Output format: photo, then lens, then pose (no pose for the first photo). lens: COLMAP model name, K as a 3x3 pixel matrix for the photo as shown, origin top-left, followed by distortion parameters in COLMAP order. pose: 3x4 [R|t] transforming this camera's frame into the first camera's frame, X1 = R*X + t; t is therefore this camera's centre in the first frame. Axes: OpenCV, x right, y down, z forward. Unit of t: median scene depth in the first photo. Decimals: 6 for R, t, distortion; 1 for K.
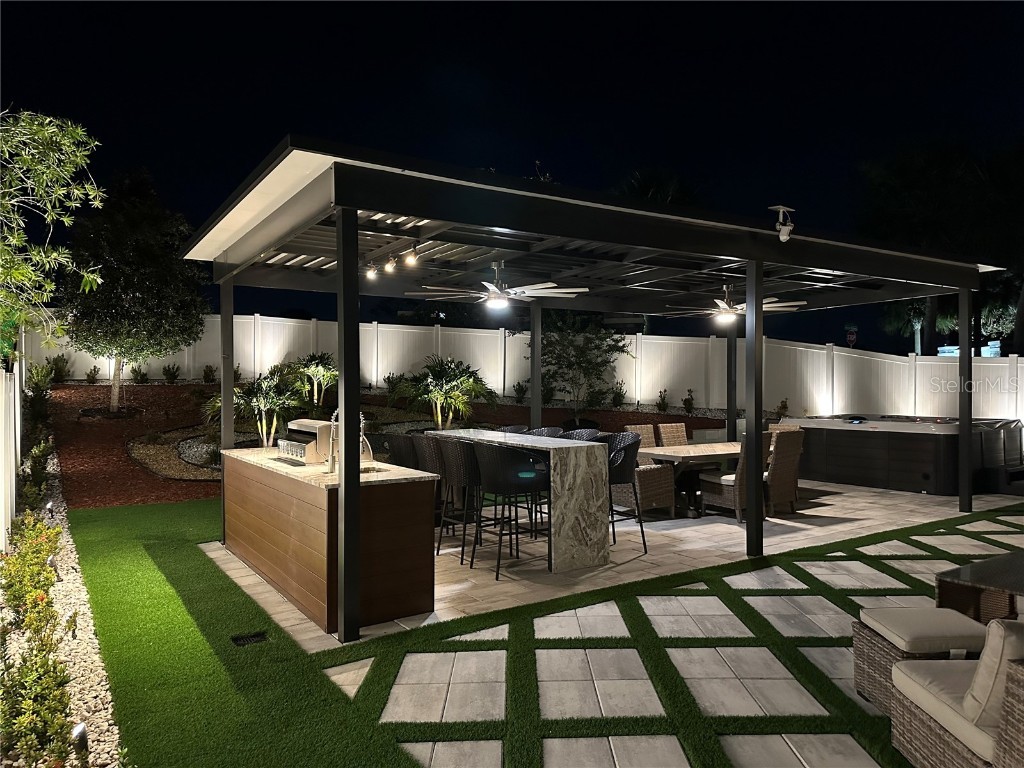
lens RADIAL K [[720.7, 0, 495.5], [0, 720.7, 385.5], [0, 0, 1]] dist [0.003388, -0.002299]
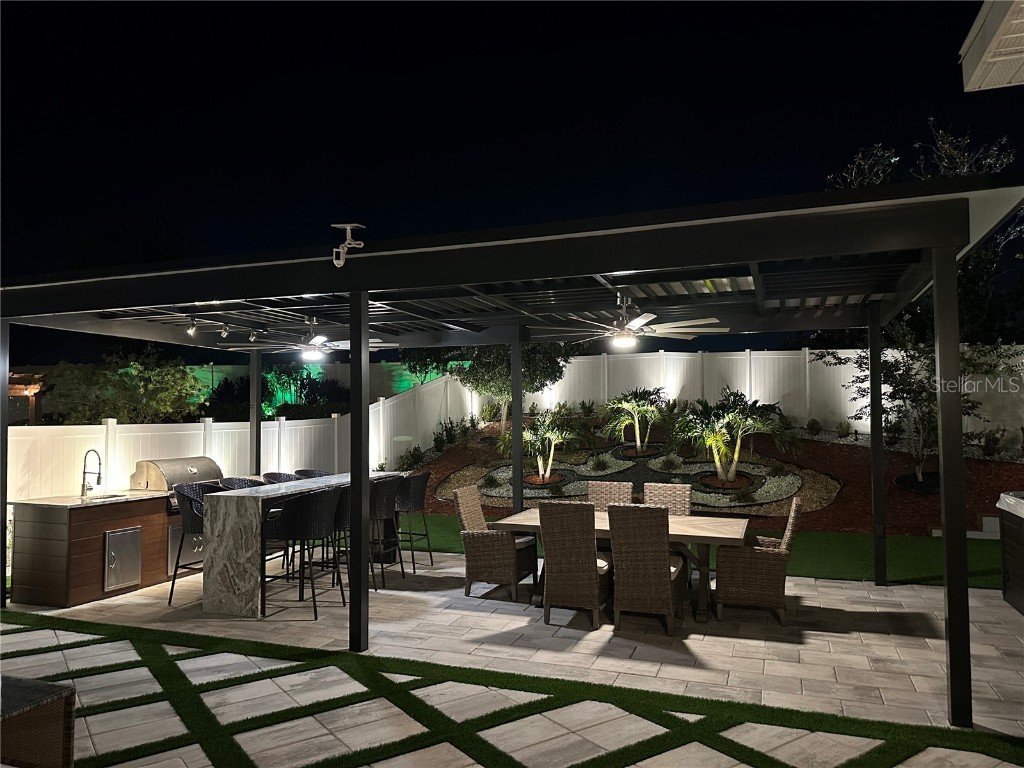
lens RADIAL K [[720.7, 0, 495.5], [0, 720.7, 385.5], [0, 0, 1]] dist [0.003388, -0.002299]
pose [[0.603111, -0.035677, -0.796859, 1.200287], [0.007109, 0.999200, -0.039356, -0.033053], [0.797626, 0.018071, 0.602882, 0.677827]]
